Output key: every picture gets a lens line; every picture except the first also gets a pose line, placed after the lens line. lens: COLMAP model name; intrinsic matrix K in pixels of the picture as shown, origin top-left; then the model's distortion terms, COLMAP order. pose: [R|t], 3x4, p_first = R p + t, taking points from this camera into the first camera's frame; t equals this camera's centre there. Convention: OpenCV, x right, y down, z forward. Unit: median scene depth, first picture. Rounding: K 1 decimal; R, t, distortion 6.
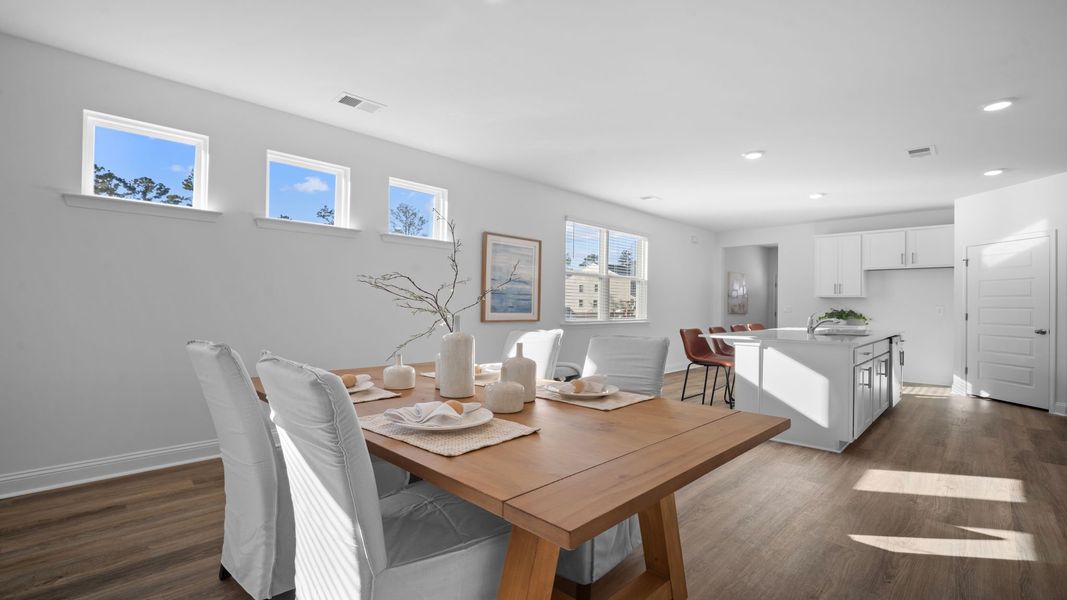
lens RADIAL K [[471.5, 0, 533.5], [0, 471.5, 300.0], [0, 0, 1]] dist [-0.021586, 0.010592]
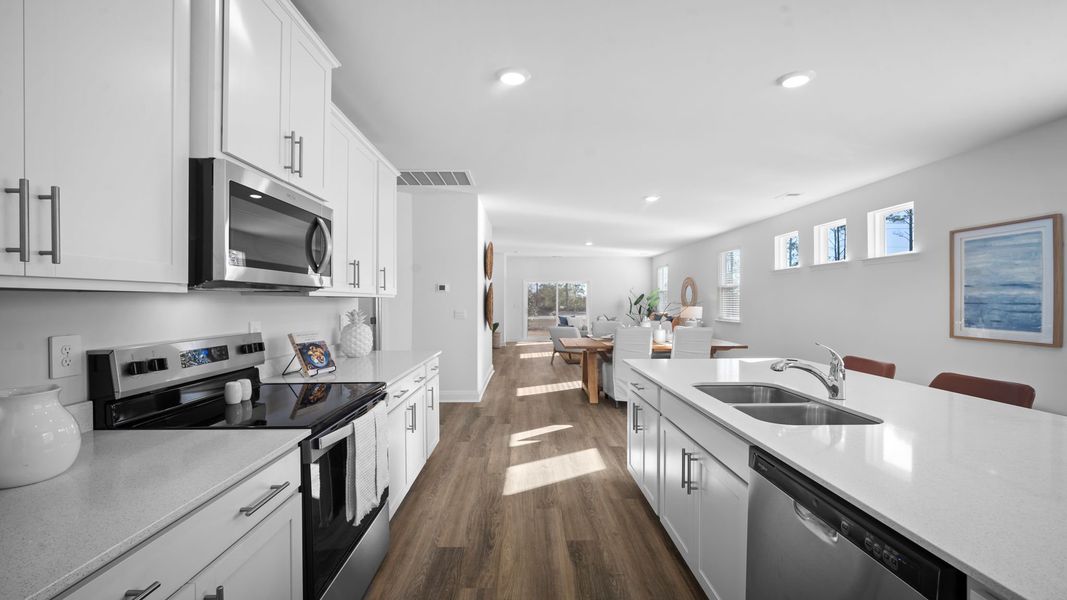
lens RADIAL K [[471.5, 0, 533.5], [0, 471.5, 300.0], [0, 0, 1]] dist [-0.021586, 0.010592]
pose [[-0.704619, -0.011239, -0.709497, 0.989470], [0.000124, 0.999873, -0.015962, -0.006887], [0.709586, -0.011335, -0.704528, 1.023400]]
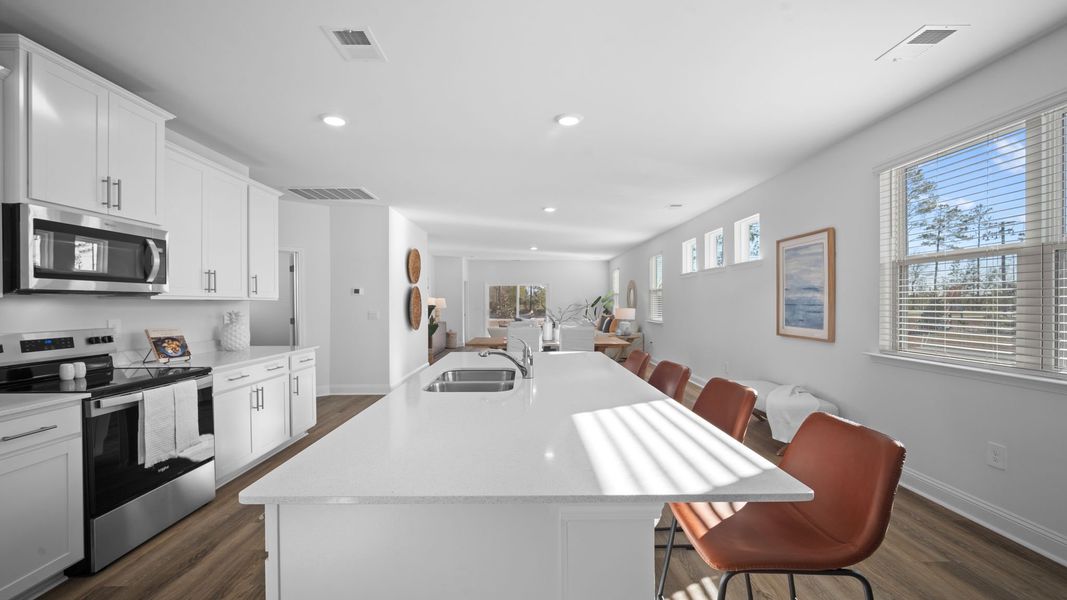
lens RADIAL K [[473.4, 0, 530.9], [0, 473.4, 306.7], [0, 0, 1]] dist [-0.007584, 0.000375]
pose [[-0.713195, -0.003796, -0.700956, 0.893760], [0.001183, 0.999977, -0.006619, -0.004662], [0.700965, -0.005550, -0.713174, 1.288574]]
